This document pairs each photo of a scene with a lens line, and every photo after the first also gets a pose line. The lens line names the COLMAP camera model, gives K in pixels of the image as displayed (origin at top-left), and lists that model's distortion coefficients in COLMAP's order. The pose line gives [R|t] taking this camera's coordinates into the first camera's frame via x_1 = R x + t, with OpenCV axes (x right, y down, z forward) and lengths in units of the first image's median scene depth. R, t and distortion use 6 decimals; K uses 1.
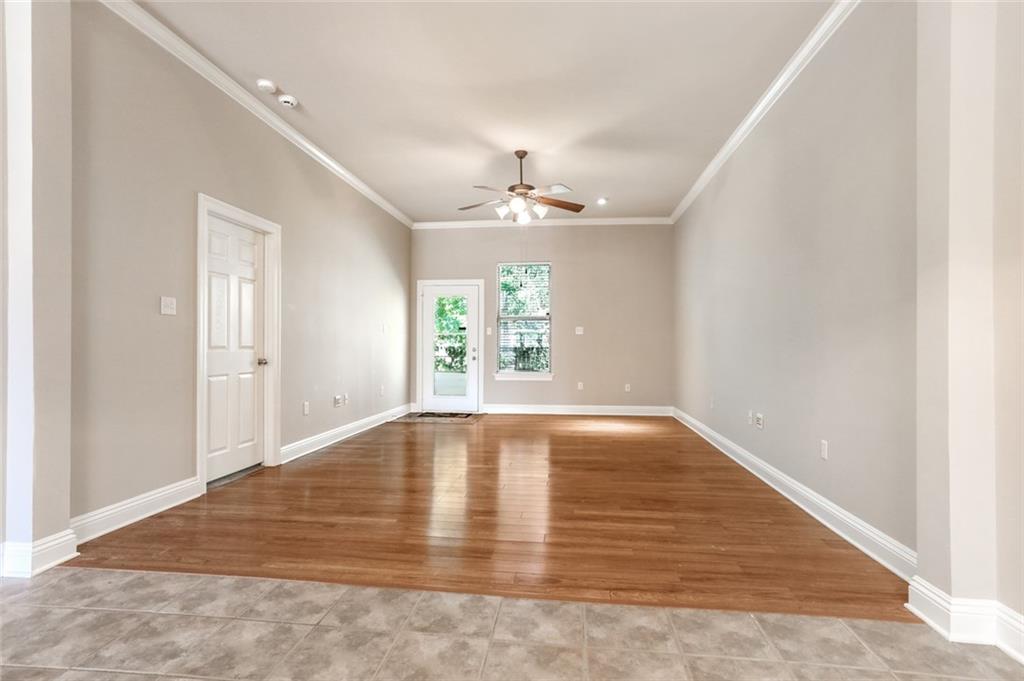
lens RADIAL K [[515.4, 0, 514.2], [0, 515.4, 338.7], [0, 0, 1]] dist [-0.029378, 0.016600]
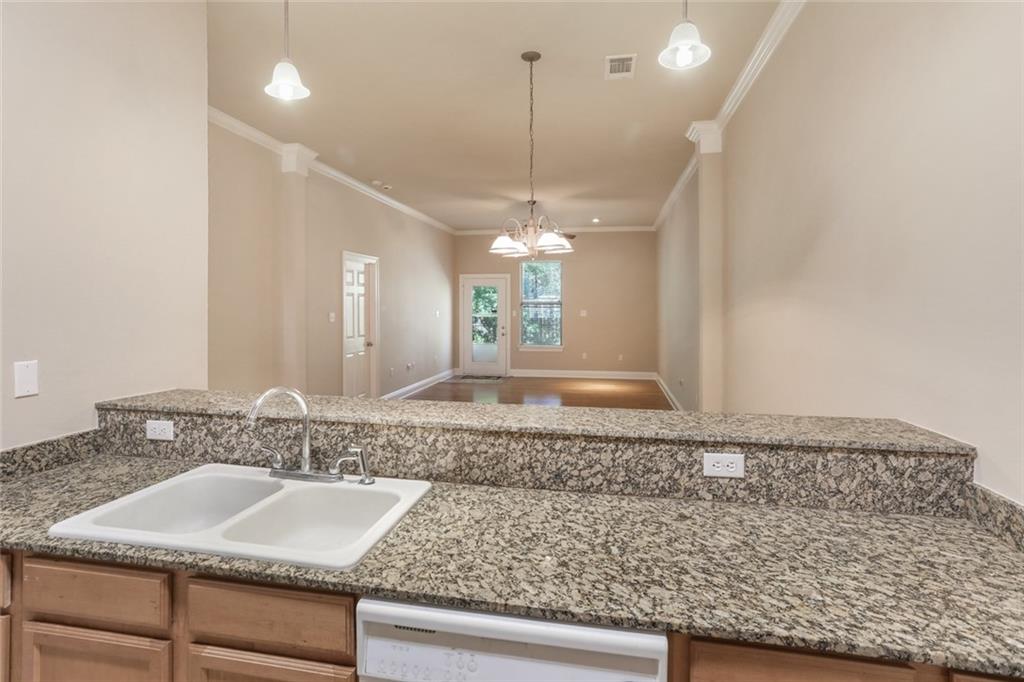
lens RADIAL K [[515.4, 0, 502.4], [0, 515.4, 297.3], [0, 0, 1]] dist [-0.029378, 0.016600]
pose [[0.995954, -0.003766, -0.089790, 0.049366], [0.003399, 0.999985, -0.004240, -0.064740], [0.089805, 0.003917, 0.995952, -0.398255]]
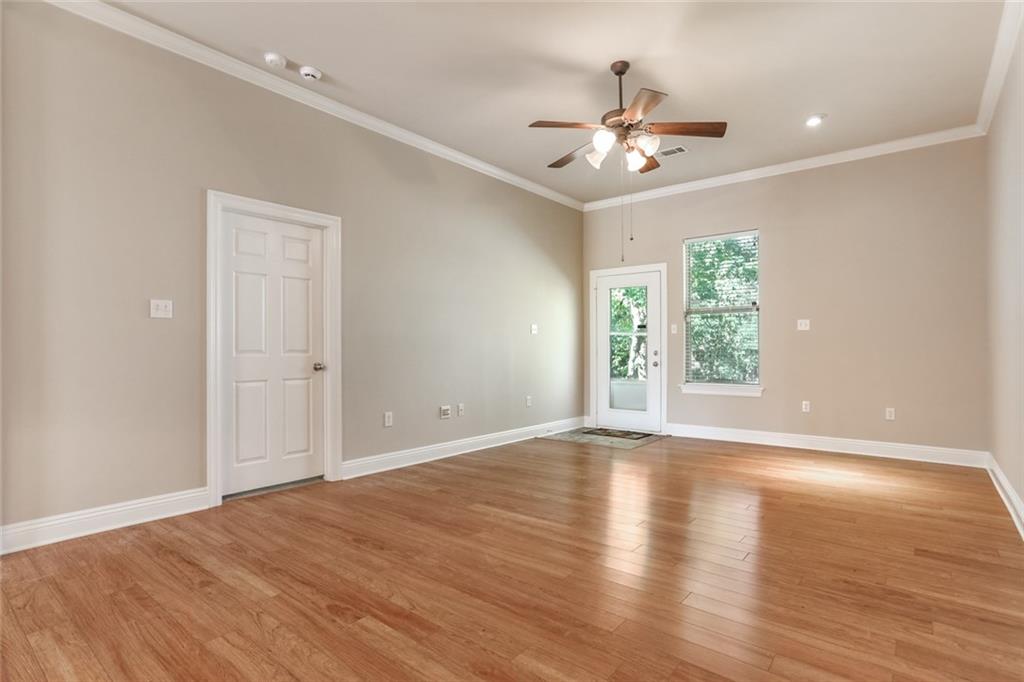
lens RADIAL K [[515.4, 0, 511.5], [0, 515.4, 340.4], [0, 0, 1]] dist [-0.029378, 0.016600]
pose [[0.841613, -0.015030, -0.539872, 0.206506], [0.013314, 0.999886, -0.007081, 0.005703], [0.539917, -0.001228, 0.841717, 0.281198]]
